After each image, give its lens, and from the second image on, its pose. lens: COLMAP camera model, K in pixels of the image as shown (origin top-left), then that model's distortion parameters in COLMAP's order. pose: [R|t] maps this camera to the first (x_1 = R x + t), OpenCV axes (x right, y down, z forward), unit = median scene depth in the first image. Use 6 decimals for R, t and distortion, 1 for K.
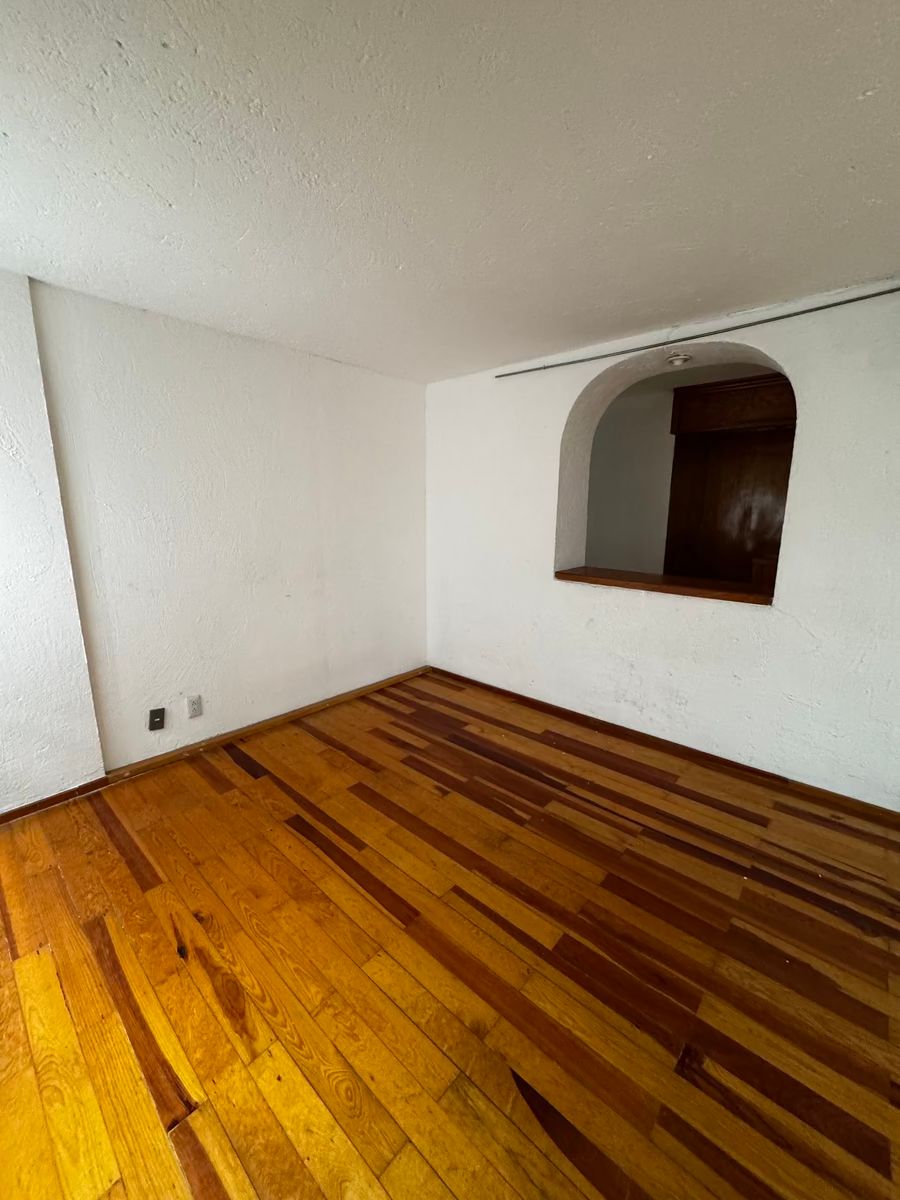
lens RADIAL K [[478.9, 0, 448.6], [0, 478.9, 599.9], [0, 0, 1]] dist [-0.002389, 0.000399]
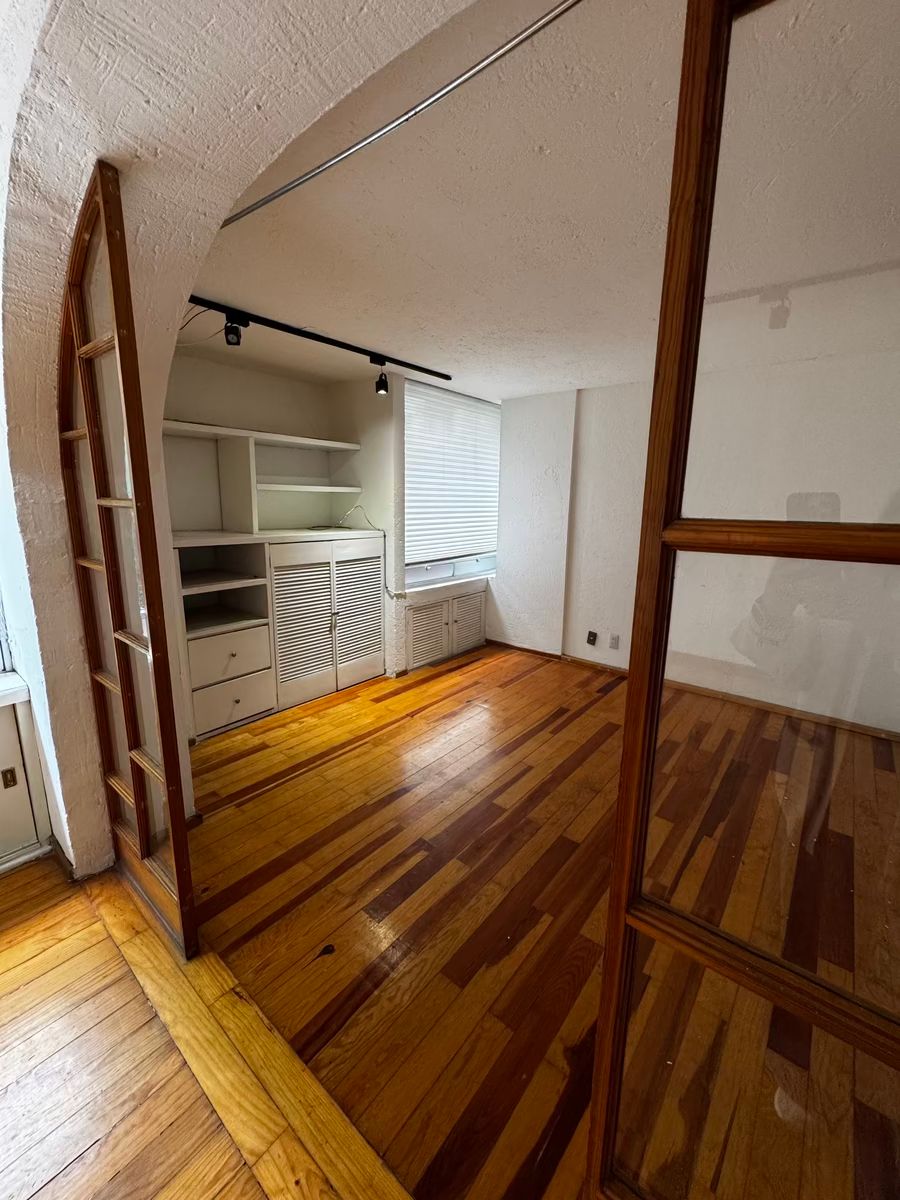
lens RADIAL K [[480.2, 0, 447.9], [0, 480.2, 599.7], [0, 0, 1]] dist [-0.000655, -0.000137]
pose [[0.041334, 0.197270, -0.979477, 1.116854], [-0.210684, 0.959994, 0.184455, -0.084508], [0.976680, 0.198736, 0.081242, 0.448234]]
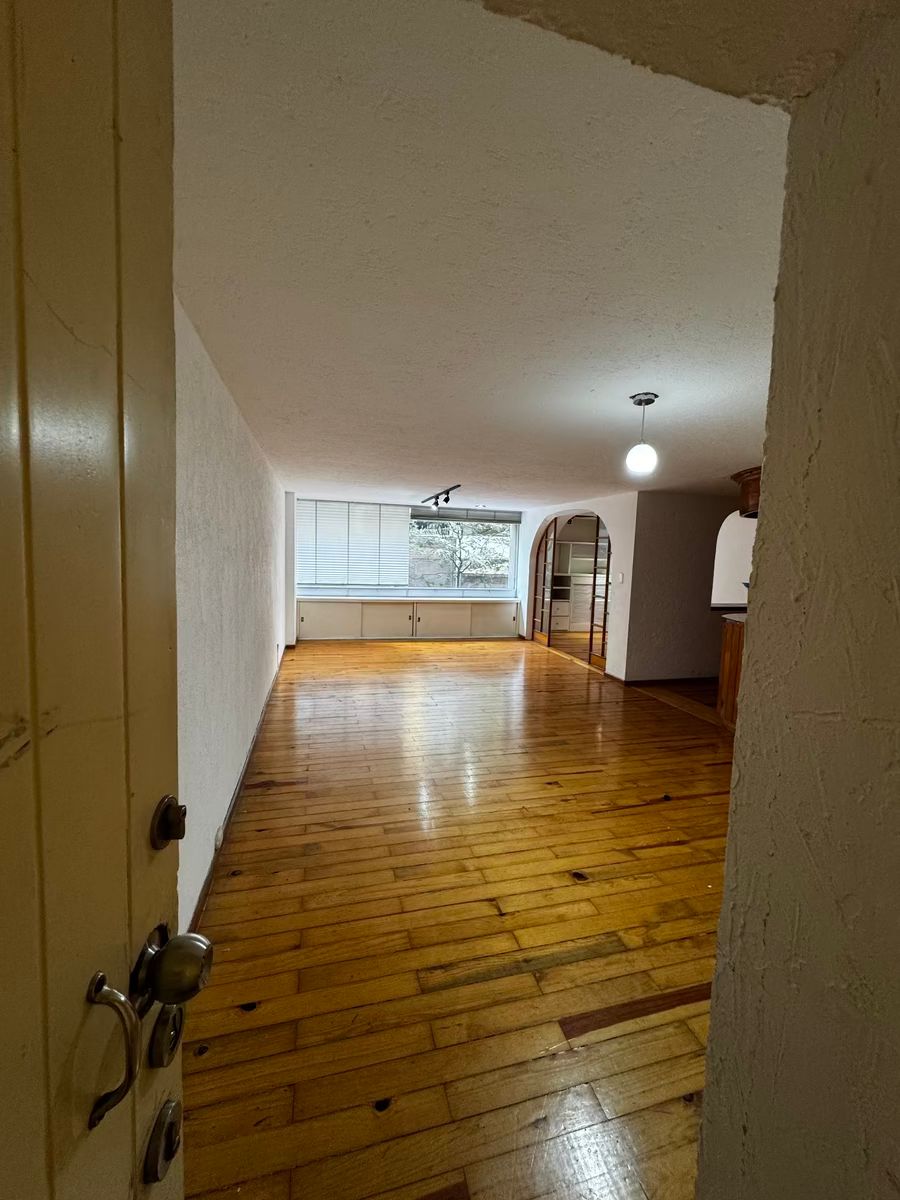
lens RADIAL K [[478.9, 0, 448.6], [0, 478.9, 599.9], [0, 0, 1]] dist [-0.002389, 0.000399]
pose [[-0.546515, 0.054901, -0.835648, 2.831776], [-0.200622, 0.960209, 0.194291, -0.207826], [0.813063, 0.273832, -0.513755, 1.021022]]
